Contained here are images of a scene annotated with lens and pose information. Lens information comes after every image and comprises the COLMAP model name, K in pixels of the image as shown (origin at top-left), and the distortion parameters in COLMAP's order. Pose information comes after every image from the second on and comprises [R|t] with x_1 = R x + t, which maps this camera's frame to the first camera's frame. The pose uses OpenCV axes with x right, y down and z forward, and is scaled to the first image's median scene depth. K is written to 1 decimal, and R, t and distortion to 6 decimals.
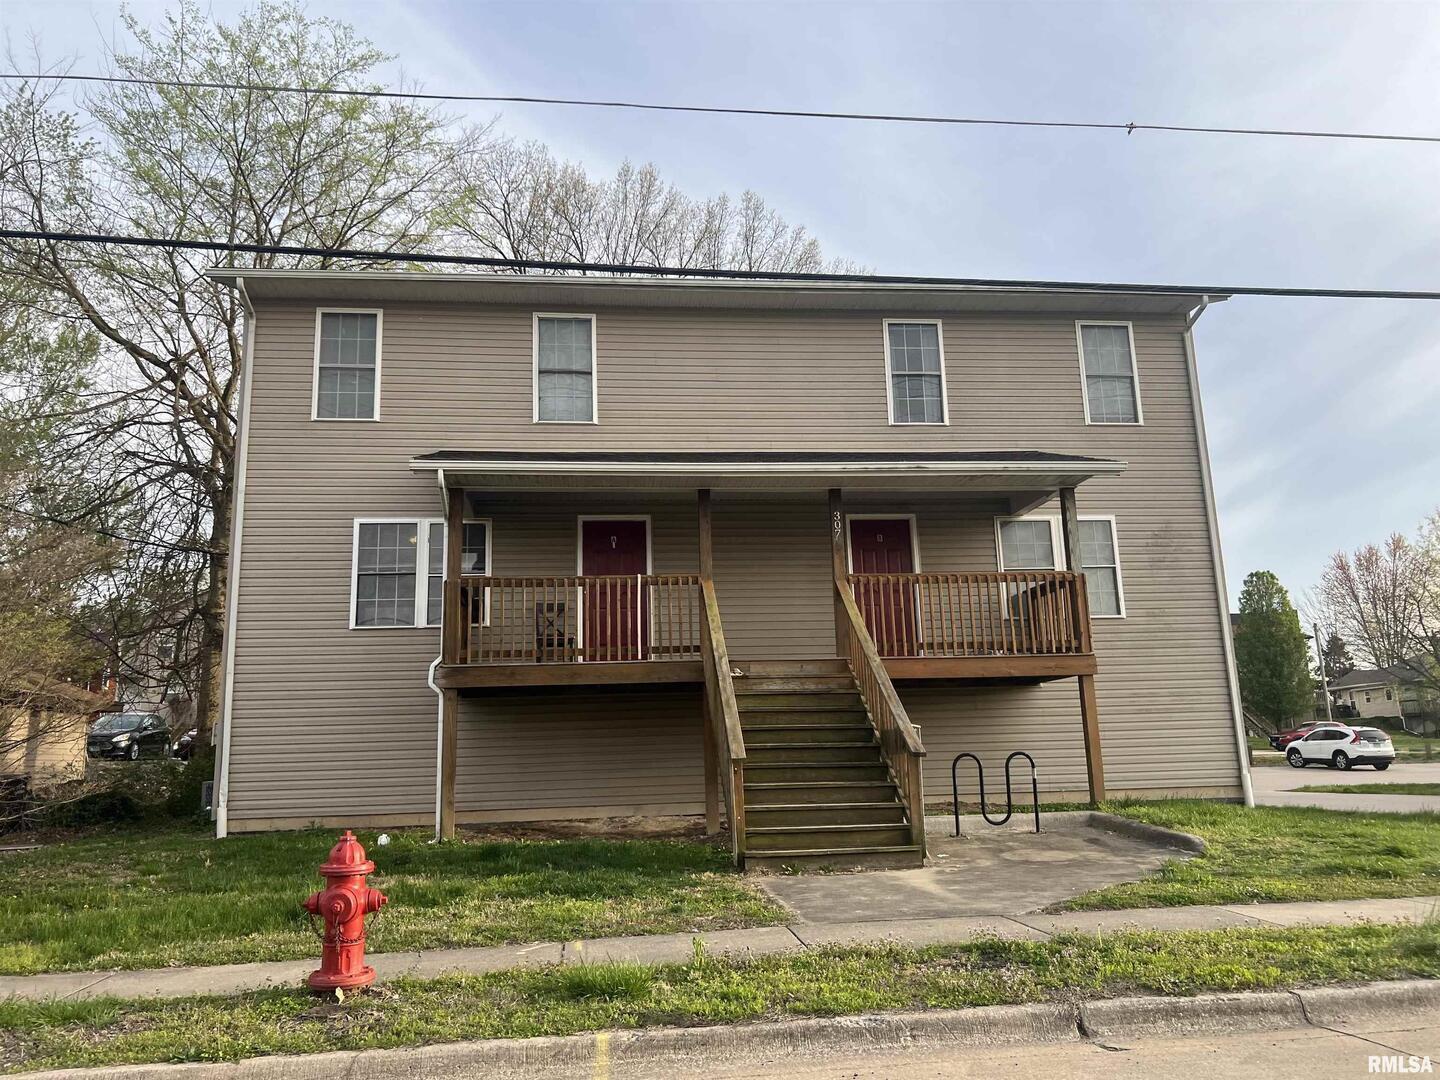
lens RADIAL K [[1081.5, 0, 710.6], [0, 1081.5, 539.2], [0, 0, 1]] dist [0.064466, -0.072667]
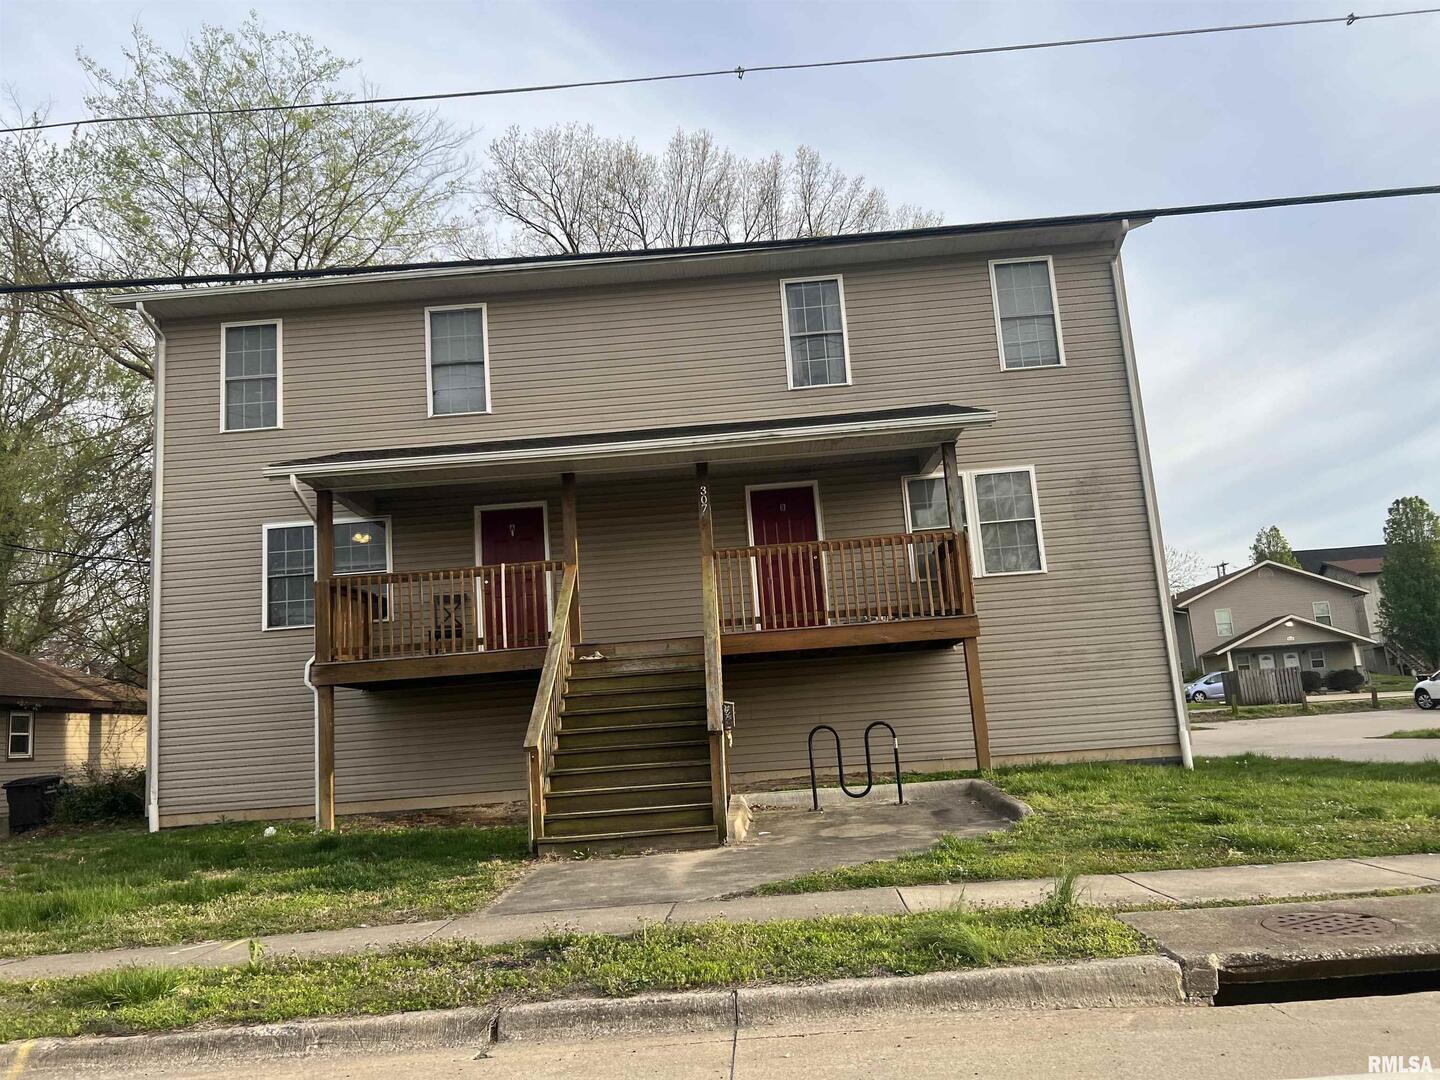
lens RADIAL K [[1080.0, 0, 717.8], [0, 1080.0, 553.9], [0, 0, 1]] dist [0.065761, -0.075054]
pose [[0.987918, -0.064176, -0.141063, 0.247226], [0.070380, 0.996740, 0.039438, -0.001640], [0.138072, -0.048889, 0.989215, 0.029366]]
